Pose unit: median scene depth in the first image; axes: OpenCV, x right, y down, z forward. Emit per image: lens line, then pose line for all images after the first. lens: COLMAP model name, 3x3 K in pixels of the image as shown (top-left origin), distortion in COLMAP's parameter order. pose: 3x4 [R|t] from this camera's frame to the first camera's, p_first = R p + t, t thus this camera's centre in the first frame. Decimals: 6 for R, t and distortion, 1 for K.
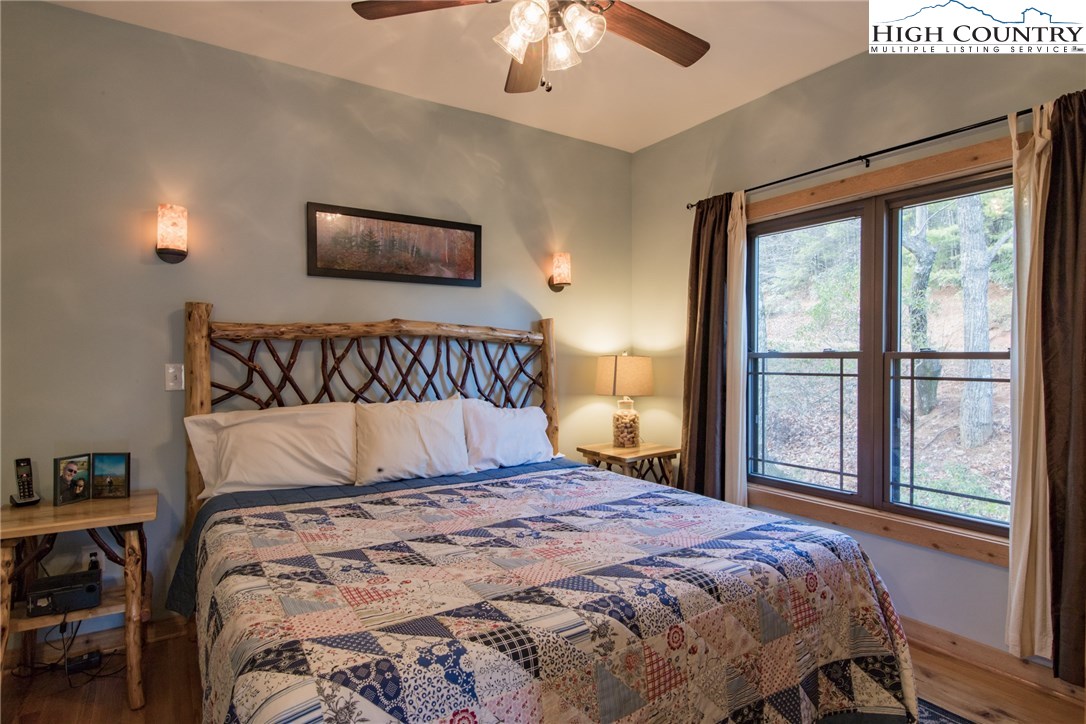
lens RADIAL K [[601.8, 0, 547.2], [0, 601.8, 359.5], [0, 0, 1]] dist [0.004290, -0.000009]
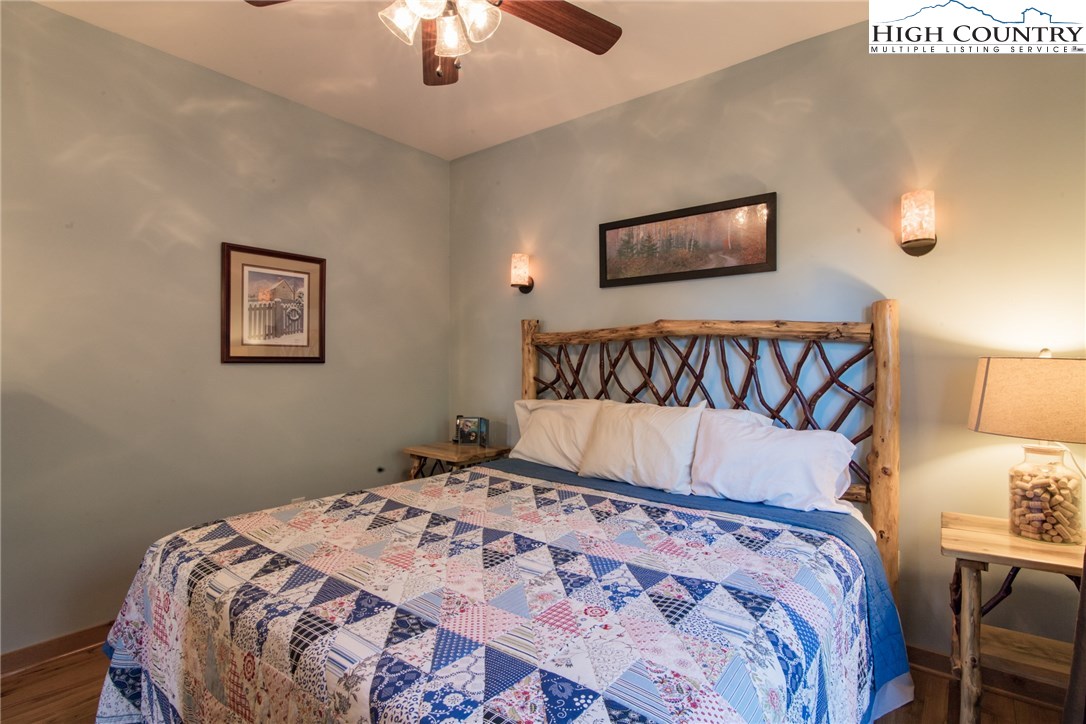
lens RADIAL K [[541.3, 0, 546.5], [0, 541.3, 361.1], [0, 0, 1]] dist [-0.002251, 0.000017]
pose [[0.295915, 0.004690, -0.955203, 0.540440], [-0.006858, 0.999973, 0.002785, -0.001793], [0.955190, 0.005727, 0.295939, 0.571885]]
